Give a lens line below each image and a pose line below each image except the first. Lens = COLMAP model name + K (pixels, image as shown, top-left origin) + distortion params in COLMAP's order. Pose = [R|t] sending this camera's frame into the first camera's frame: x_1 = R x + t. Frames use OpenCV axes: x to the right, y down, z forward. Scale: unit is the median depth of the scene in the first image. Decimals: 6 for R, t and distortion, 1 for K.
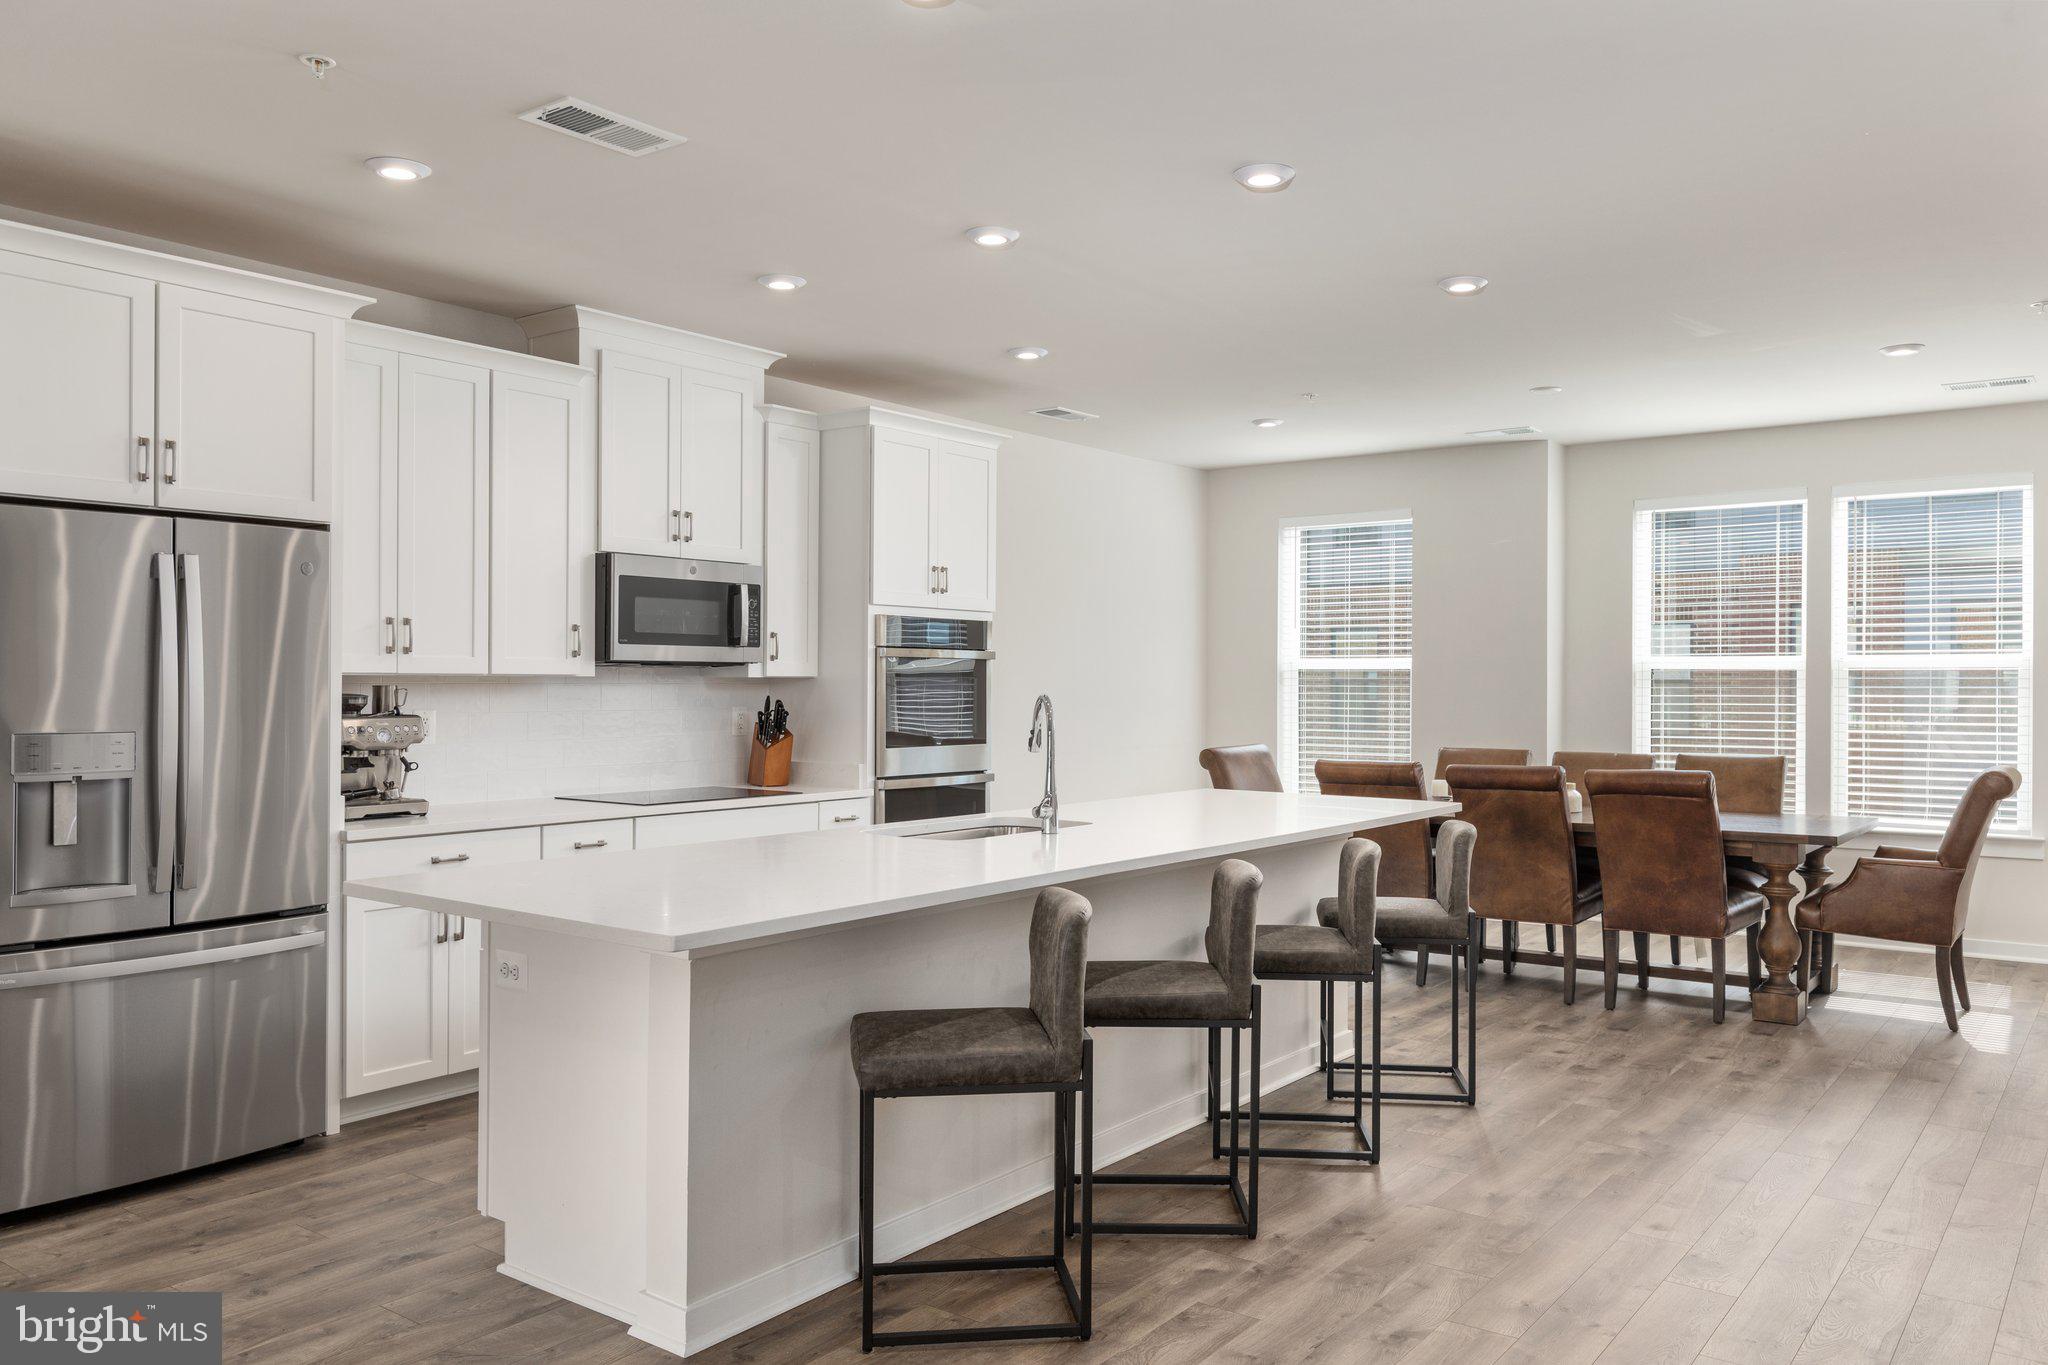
lens RADIAL K [[1561.4, 0, 1026.6], [0, 1561.4, 684.9], [0, 0, 1]] dist [-0.004572, -0.000965]
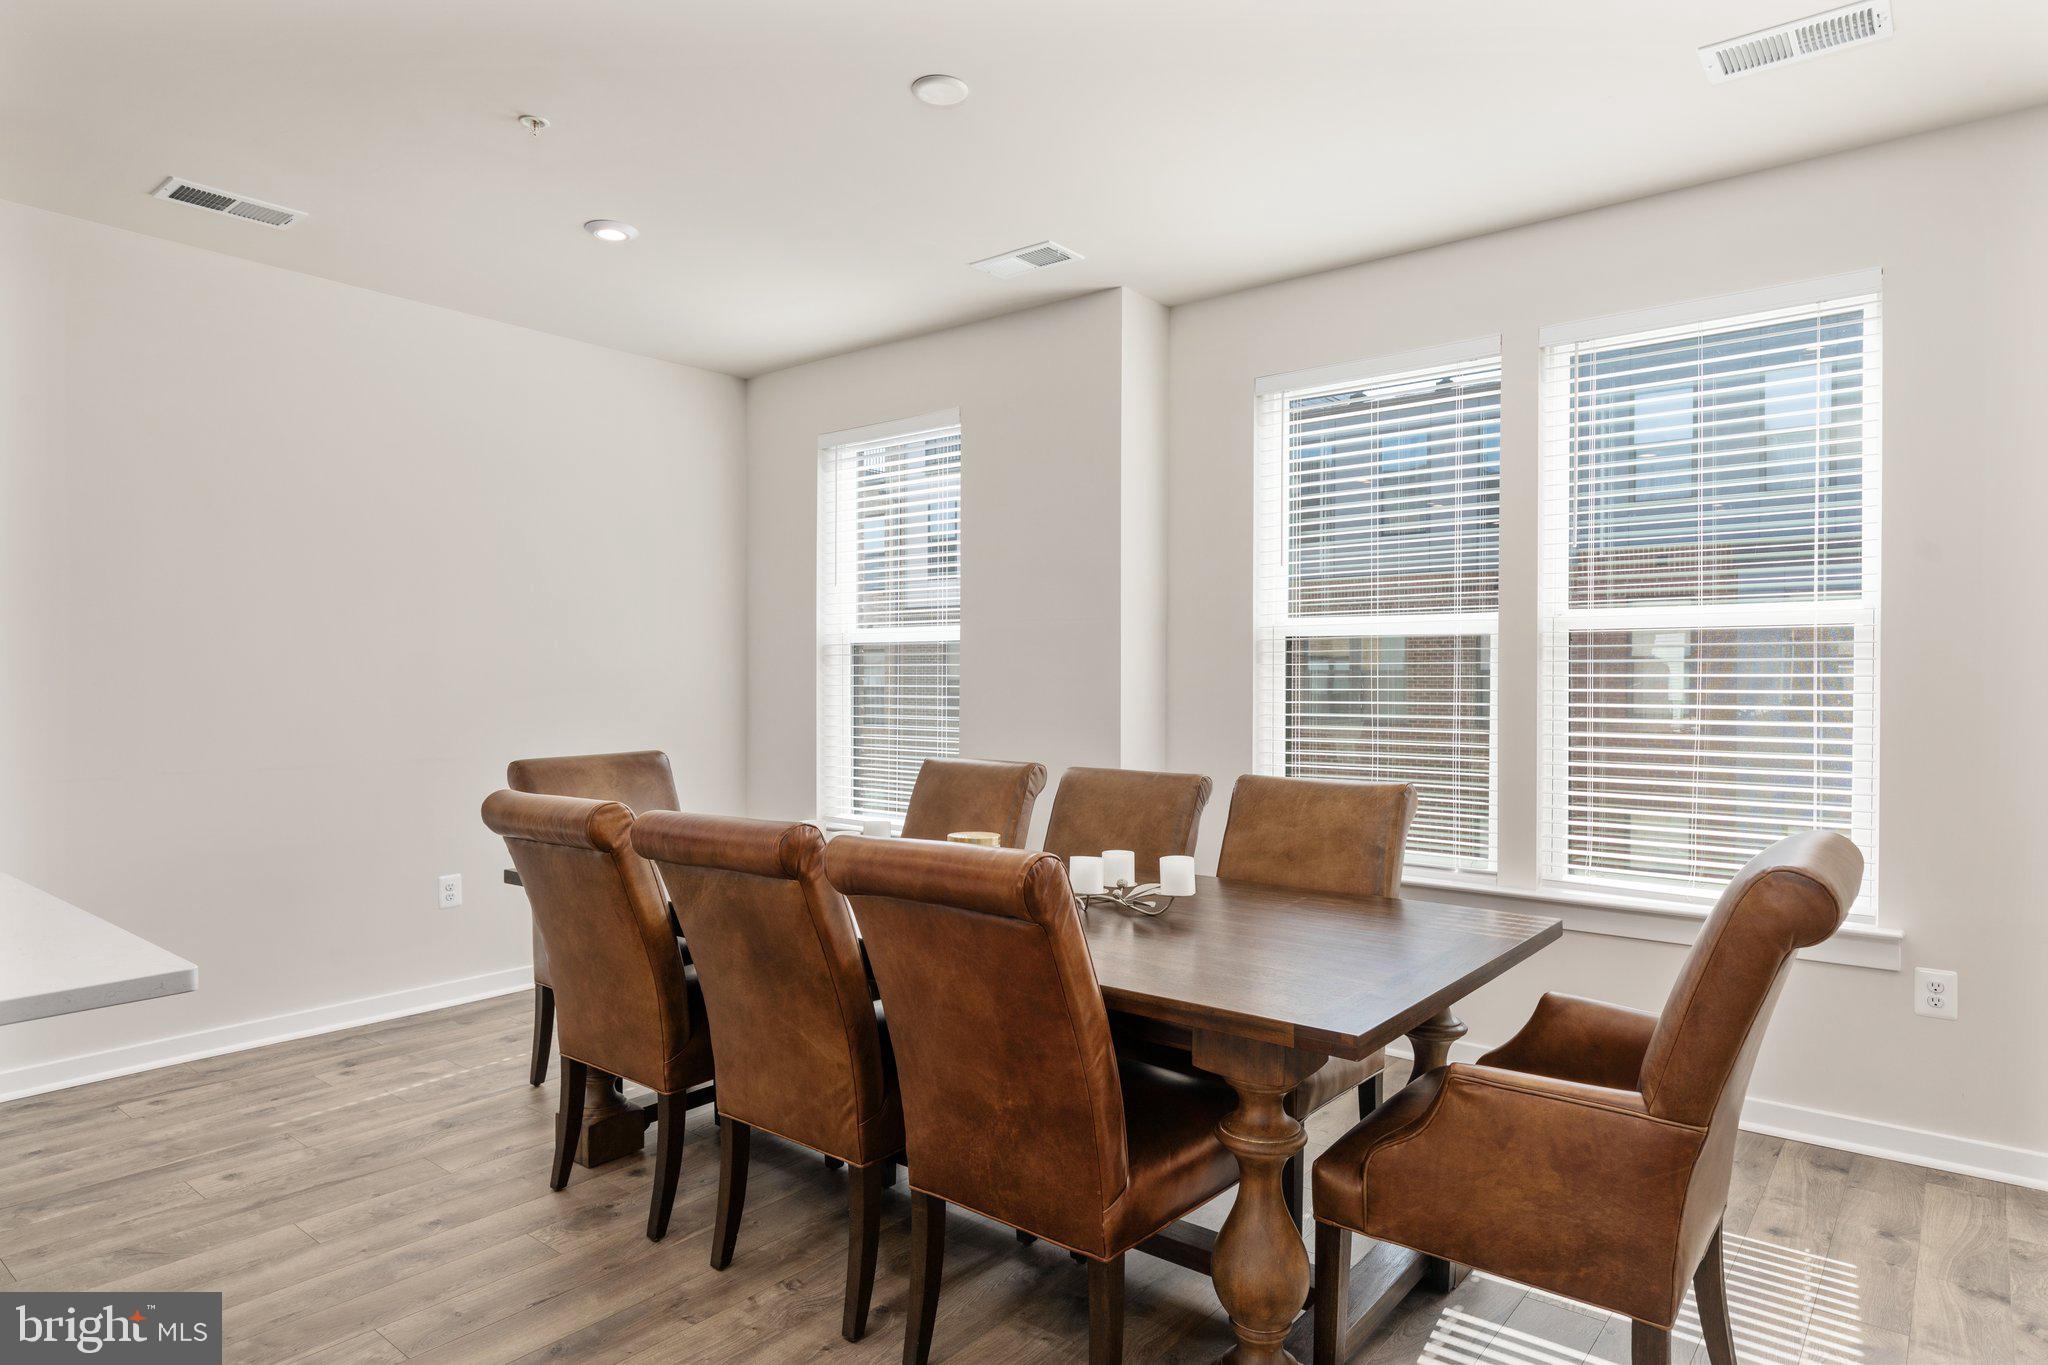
lens RADIAL K [[1212.5, 0, 1022.3], [0, 1212.5, 678.5], [0, 0, 1]] dist [0.006449, 0.000483]
pose [[0.999409, -0.000633, -0.034355, 0.322017], [0.000625, 1.000000, -0.000243, 0.007794], [0.034355, 0.000222, 0.999410, 0.505228]]
